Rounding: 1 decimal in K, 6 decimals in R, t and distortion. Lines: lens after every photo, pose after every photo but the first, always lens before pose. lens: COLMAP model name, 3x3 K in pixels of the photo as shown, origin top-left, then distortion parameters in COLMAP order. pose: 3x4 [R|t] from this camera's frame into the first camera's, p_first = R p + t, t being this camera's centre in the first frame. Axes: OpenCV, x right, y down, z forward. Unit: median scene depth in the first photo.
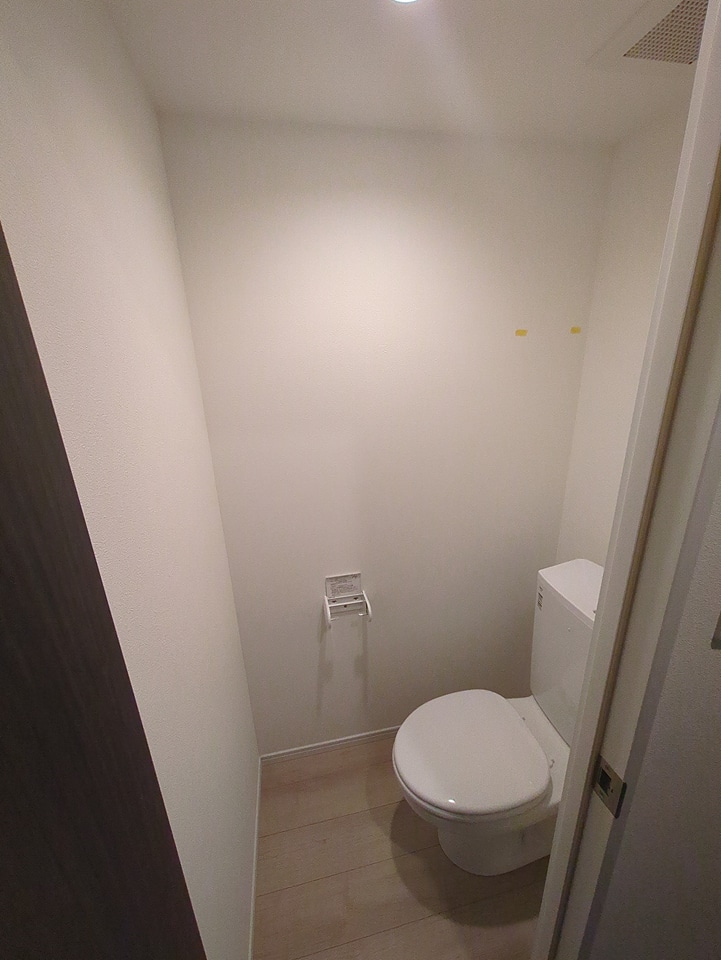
lens RADIAL K [[378.4, 0, 359.6], [0, 378.4, 480.4], [0, 0, 1]] dist [-0.001972, 0.001315]
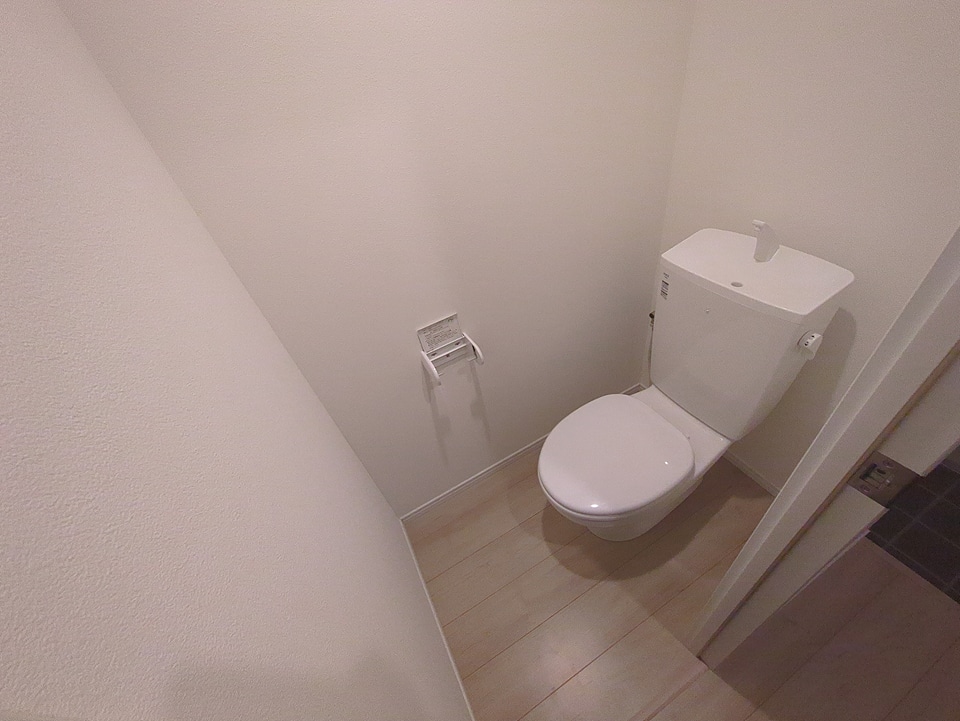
lens RADIAL K [[378.4, 0, 482.2], [0, 378.4, 357.8], [0, 0, 1]] dist [-0.001972, 0.001315]
pose [[0.951582, -0.278980, 0.129080, -0.076434], [0.212540, 0.900497, 0.379383, 0.034776], [-0.222077, -0.333579, 0.916191, 0.215168]]
